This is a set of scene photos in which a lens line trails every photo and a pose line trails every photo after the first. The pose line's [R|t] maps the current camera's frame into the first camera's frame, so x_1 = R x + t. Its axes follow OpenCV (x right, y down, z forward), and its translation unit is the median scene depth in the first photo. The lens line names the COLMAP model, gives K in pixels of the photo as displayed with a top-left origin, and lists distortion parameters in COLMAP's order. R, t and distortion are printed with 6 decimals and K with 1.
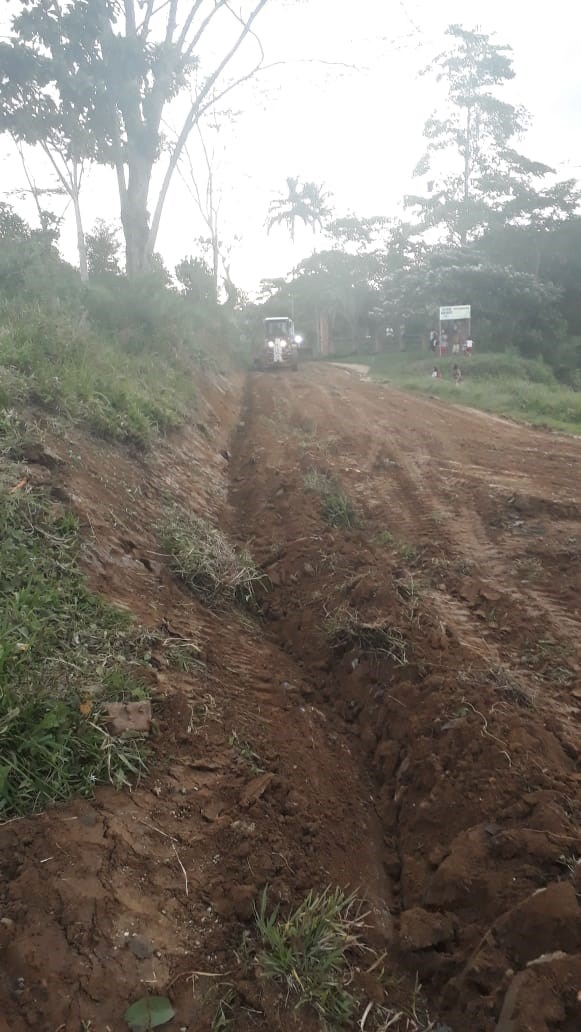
lens RADIAL K [[893.7, 0, 290.5], [0, 893.7, 516.0], [0, 0, 1]] dist [0.048856, -0.006537]
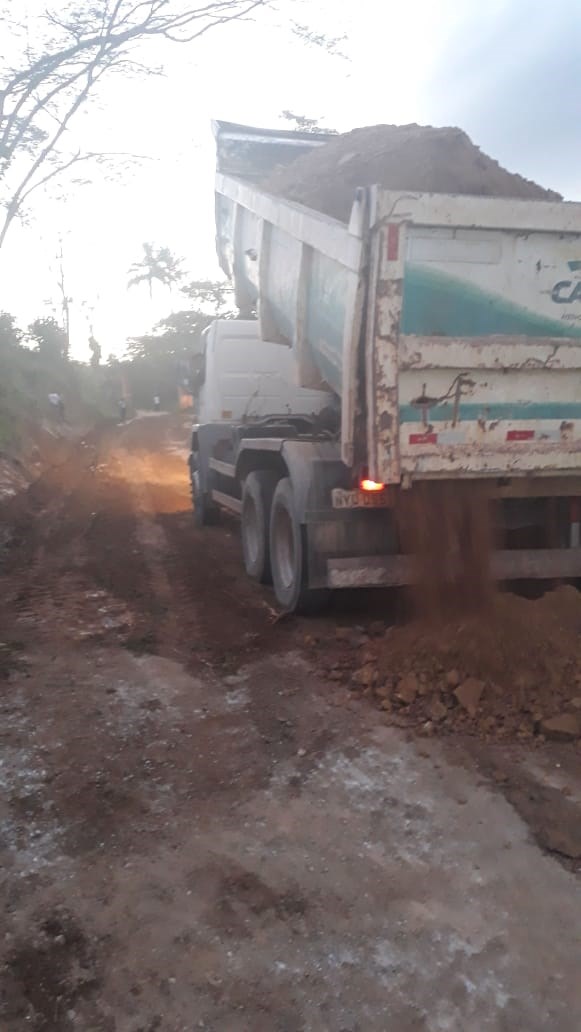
lens RADIAL K [[892.2, 0, 291.3], [0, 892.2, 503.4], [0, 0, 1]] dist [0.120118, -0.113004]
pose [[0.991045, -0.029567, 0.130212, 0.030154], [0.039155, 0.996657, -0.071704, 0.016168], [-0.127657, 0.076161, 0.988890, -0.063496]]
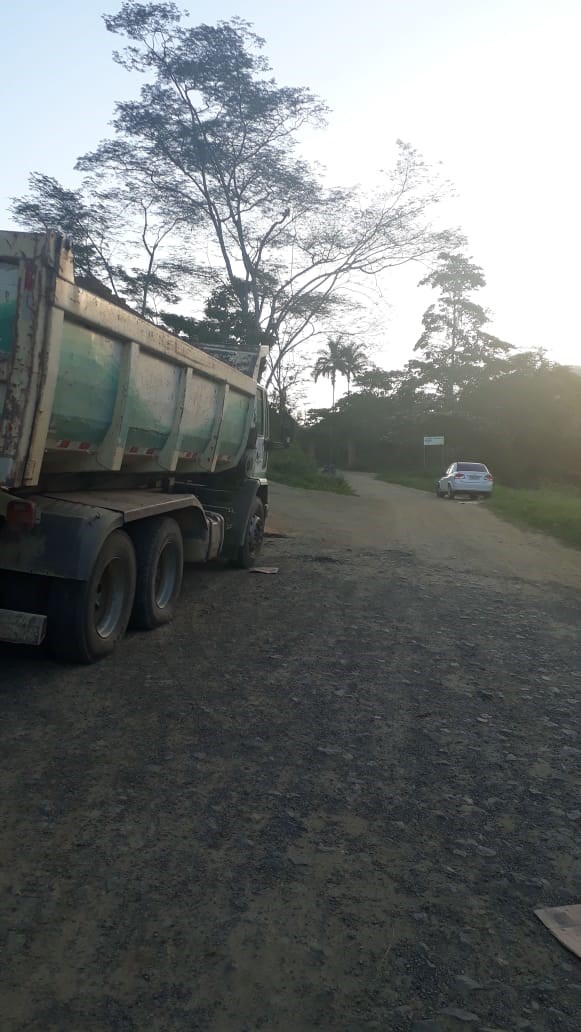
lens RADIAL K [[905.2, 0, 290.5], [0, 905.2, 516.0], [0, 0, 1]] dist [0.194766, -0.000980]
pose [[0.998113, 0.037733, -0.048435, 0.016990], [-0.043826, 0.990332, -0.131613, 0.110371], [0.043001, 0.133487, 0.990117, -0.506437]]
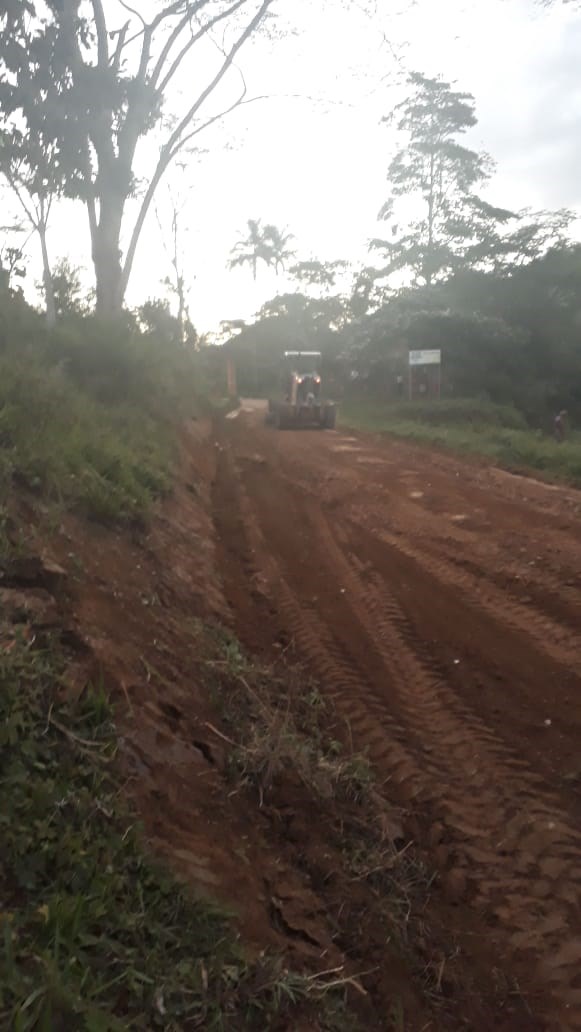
lens RADIAL K [[892.2, 0, 291.3], [0, 892.2, 503.4], [0, 0, 1]] dist [0.120118, -0.113004]
pose [[0.998625, -0.000078, 0.052425, -0.013341], [0.003042, 0.998401, -0.056449, -0.009661], [-0.052337, 0.056531, 0.997028, 0.030830]]
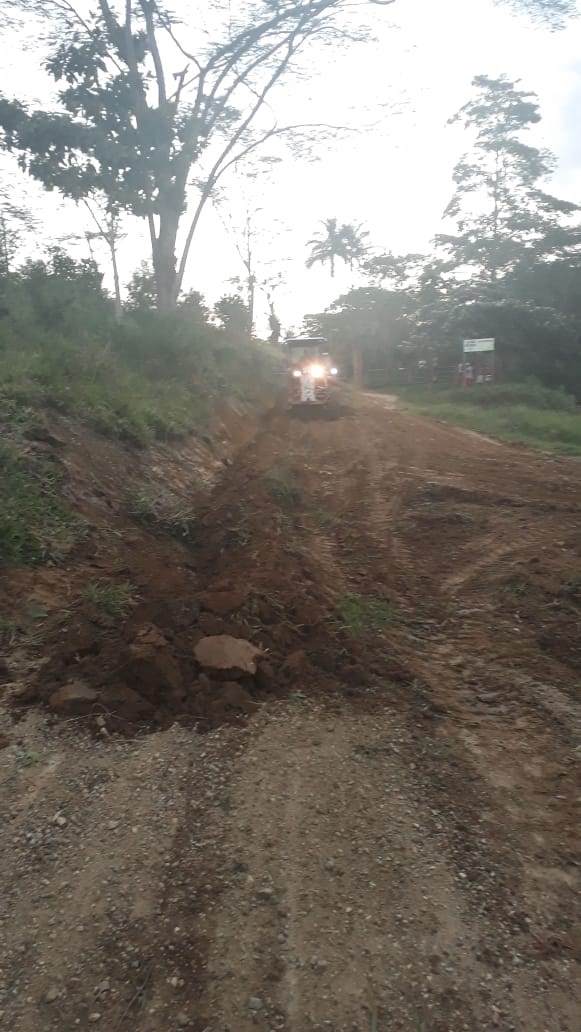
lens RADIAL K [[892.2, 0, 291.3], [0, 892.2, 503.4], [0, 0, 1]] dist [0.120118, -0.113004]
pose [[0.998380, 0.006834, -0.056481, 0.023510], [-0.009692, 0.998679, -0.050469, 0.012936], [0.056061, 0.050935, 0.997127, -0.049771]]
